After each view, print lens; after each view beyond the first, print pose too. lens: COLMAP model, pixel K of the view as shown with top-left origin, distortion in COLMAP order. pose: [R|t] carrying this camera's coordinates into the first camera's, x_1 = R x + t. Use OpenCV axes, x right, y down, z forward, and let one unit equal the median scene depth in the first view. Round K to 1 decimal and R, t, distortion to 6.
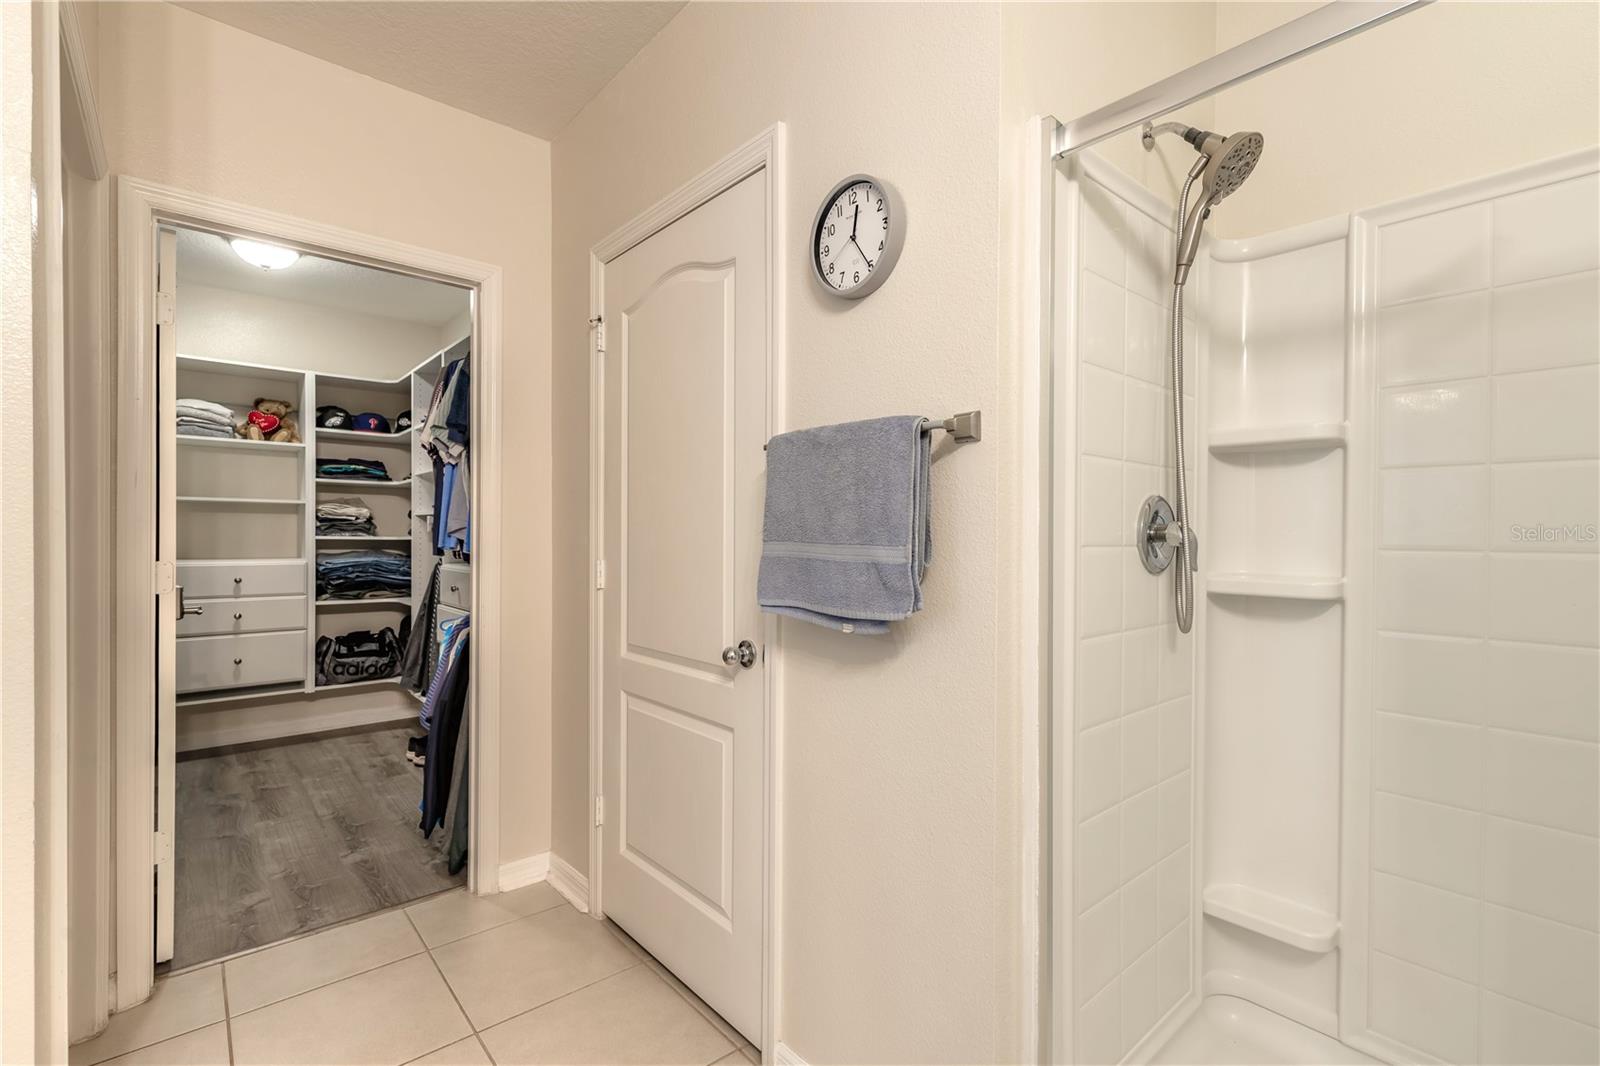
lens RADIAL K [[724.7, 0, 799.5], [0, 724.7, 537.1], [0, 0, 1]] dist [0.019676, 0.000017]
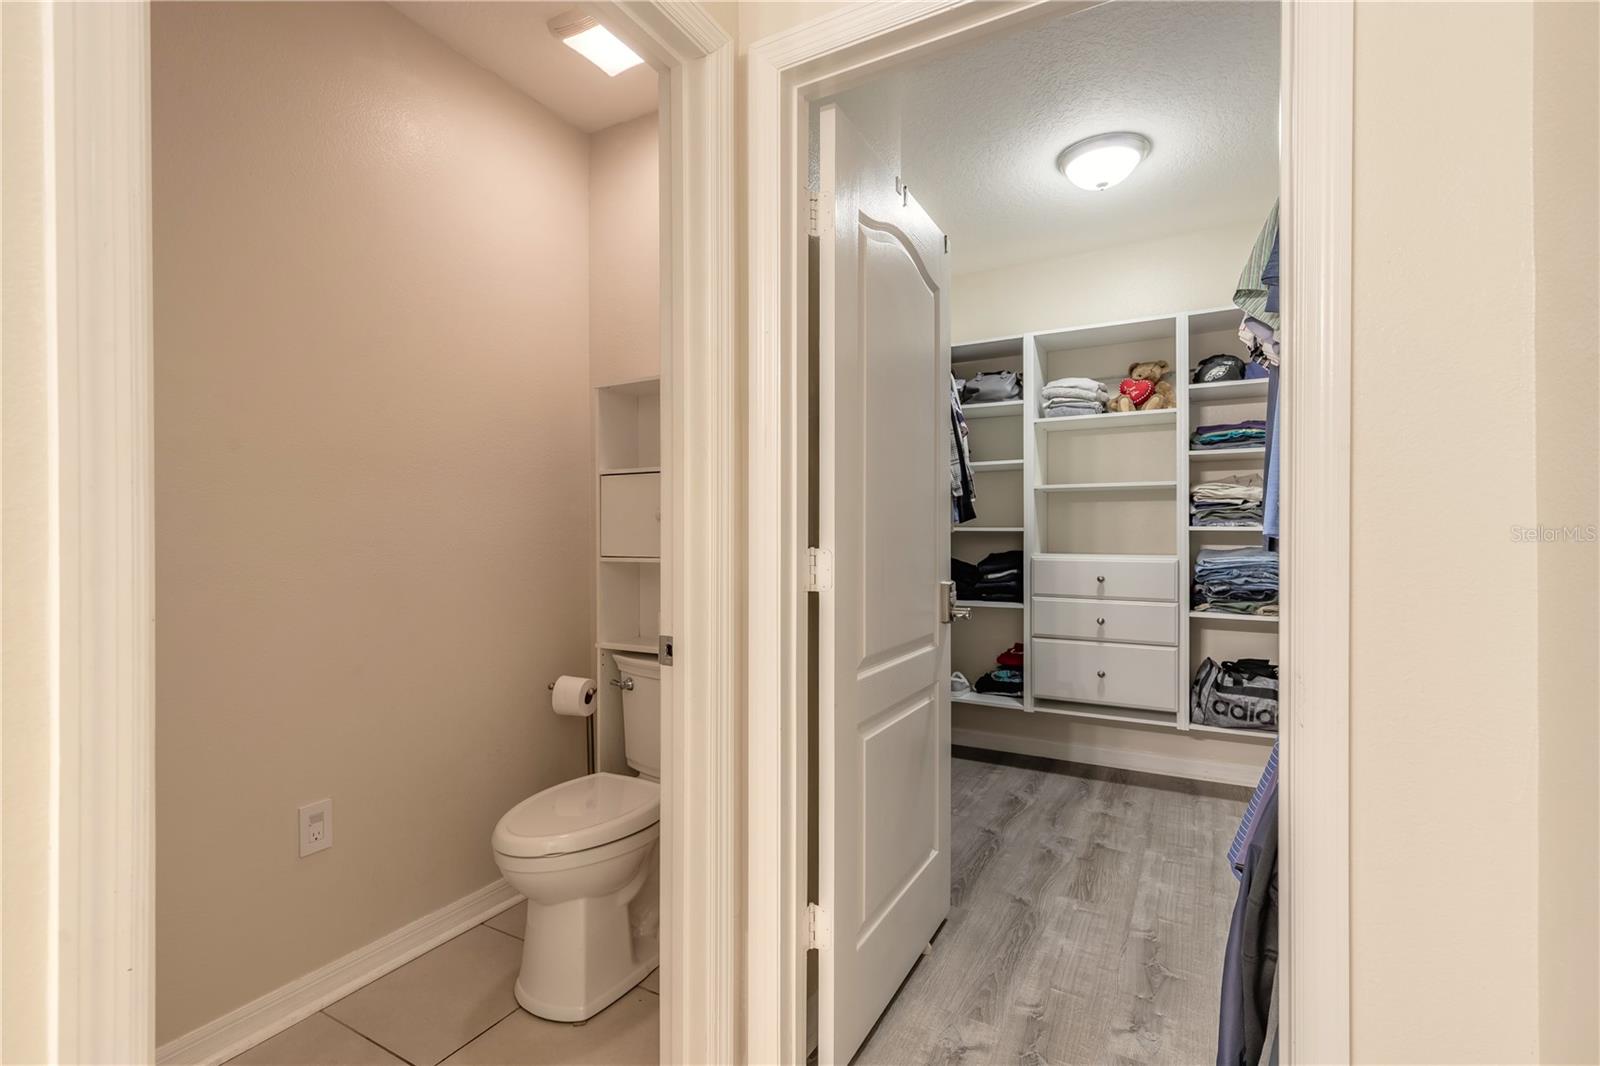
lens RADIAL K [[724.7, 0, 799.5], [0, 724.7, 537.1], [0, 0, 1]] dist [0.019676, 0.000017]
pose [[0.340623, -0.002526, -0.940197, -0.083493], [0.001998, 0.999996, -0.001963, 0.010276], [0.940198, -0.001210, 0.340626, 0.356990]]
